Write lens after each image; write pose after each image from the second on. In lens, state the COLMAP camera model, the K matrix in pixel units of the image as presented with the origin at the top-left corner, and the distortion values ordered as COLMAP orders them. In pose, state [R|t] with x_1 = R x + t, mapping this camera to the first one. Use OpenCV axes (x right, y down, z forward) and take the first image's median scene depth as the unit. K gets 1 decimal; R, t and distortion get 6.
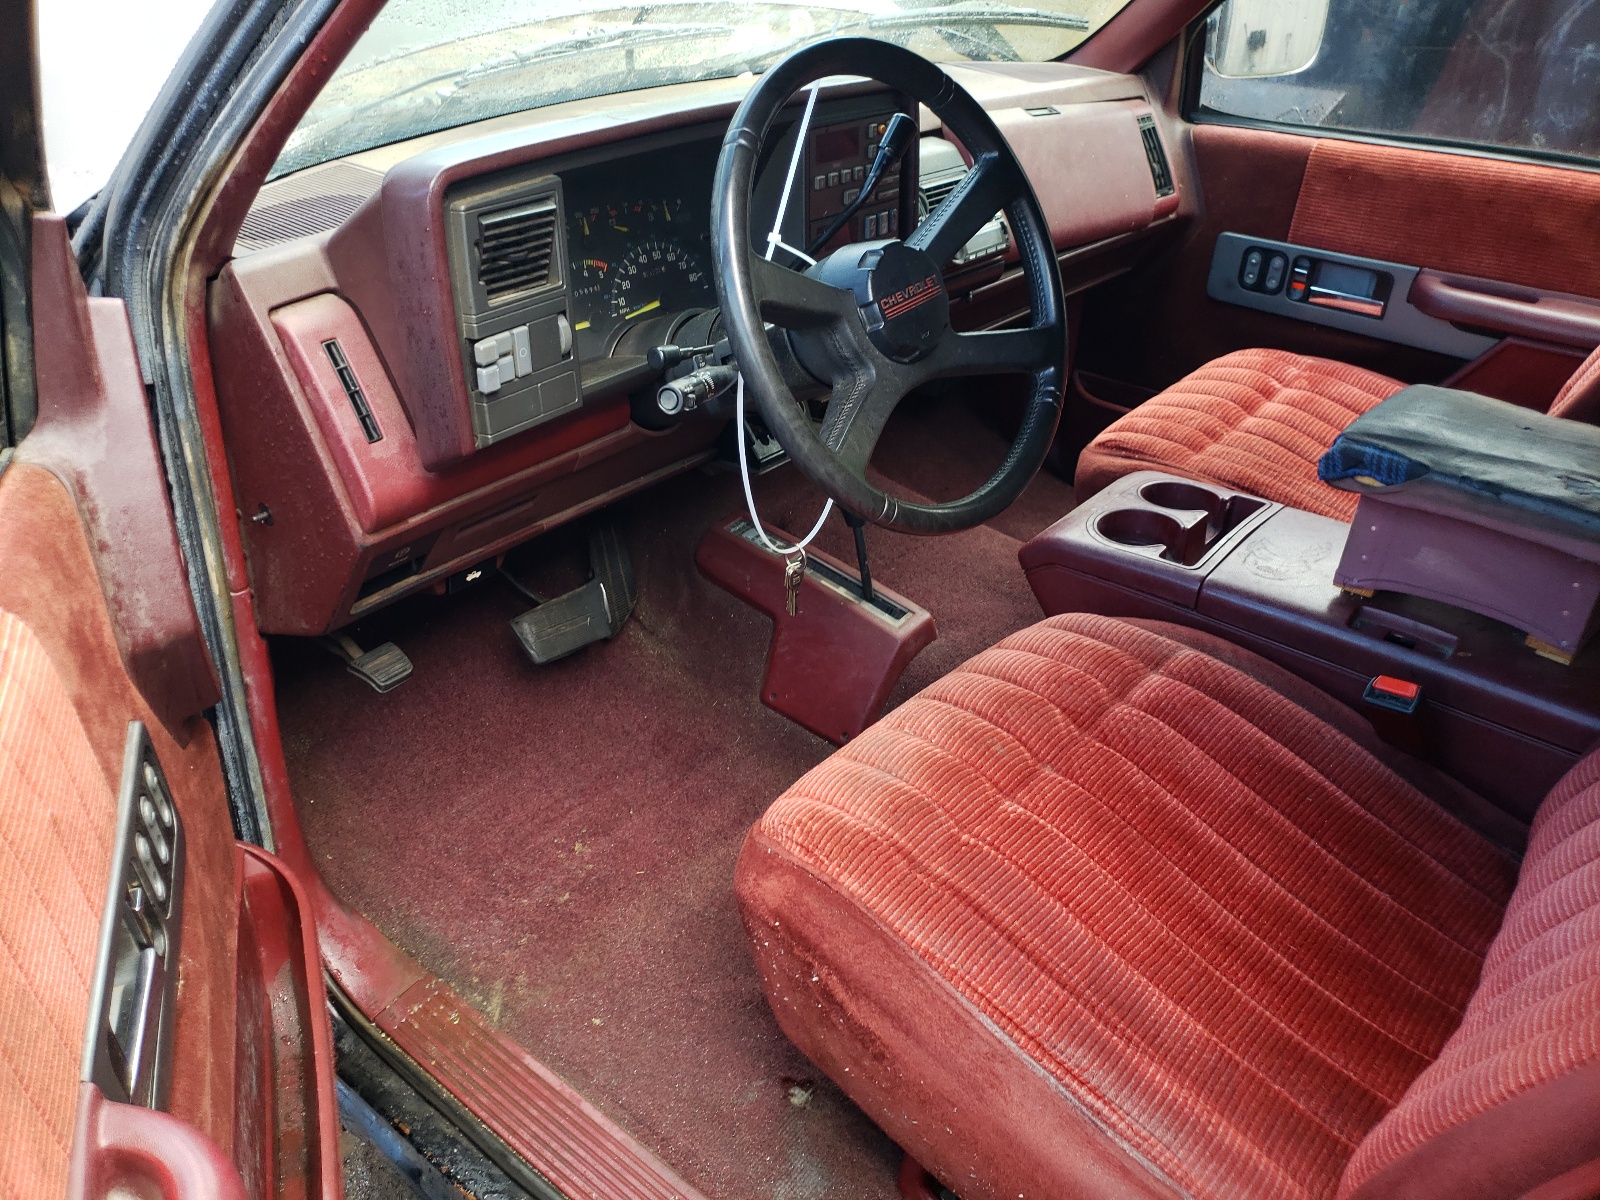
lens RADIAL K [[1214.9, 0, 800.0], [0, 1214.9, 600.0], [0, 0, 1]] dist [0.049783, -0.050041]
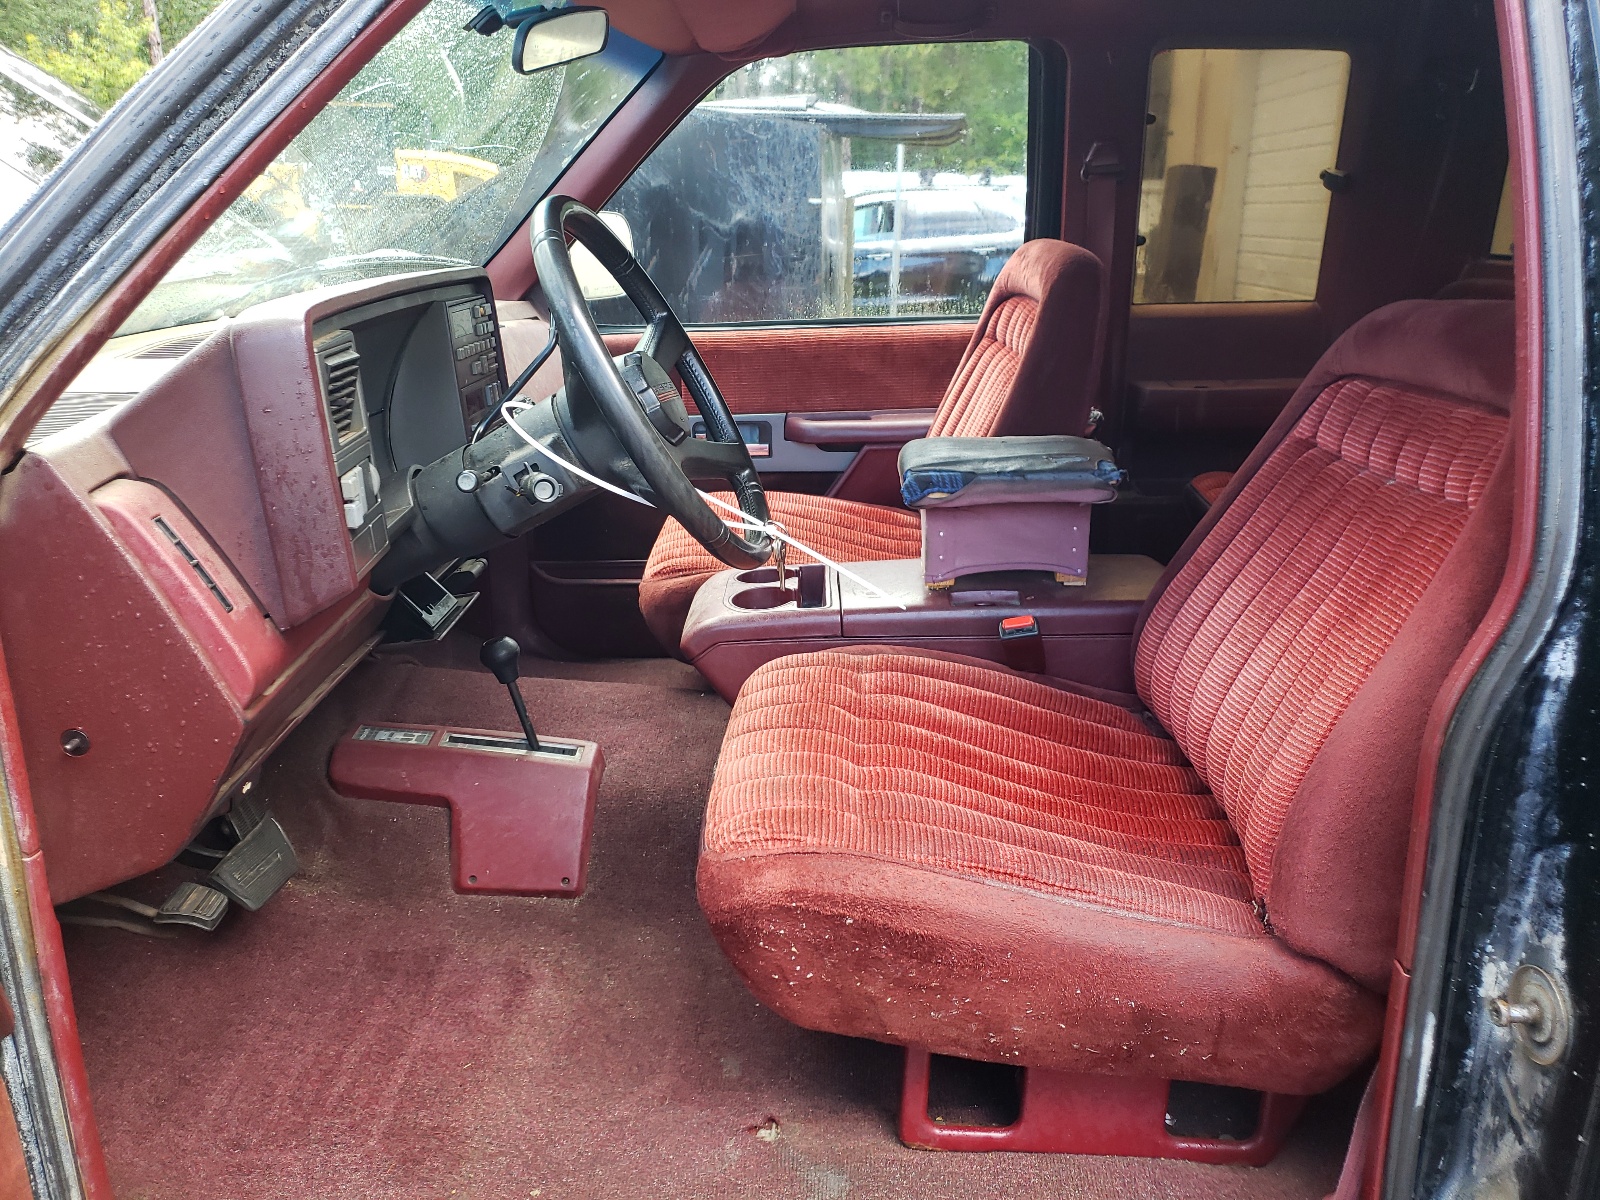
lens RADIAL K [[1192.1, 0, 800.0], [0, 1192.1, 600.0], [0, 0, 1]] dist [0.049127, -0.002370]
pose [[0.789449, -0.237856, 0.565858, -0.472093], [0.356933, 0.927872, -0.107944, 0.107598], [-0.499369, 0.287190, 0.817406, 0.018873]]
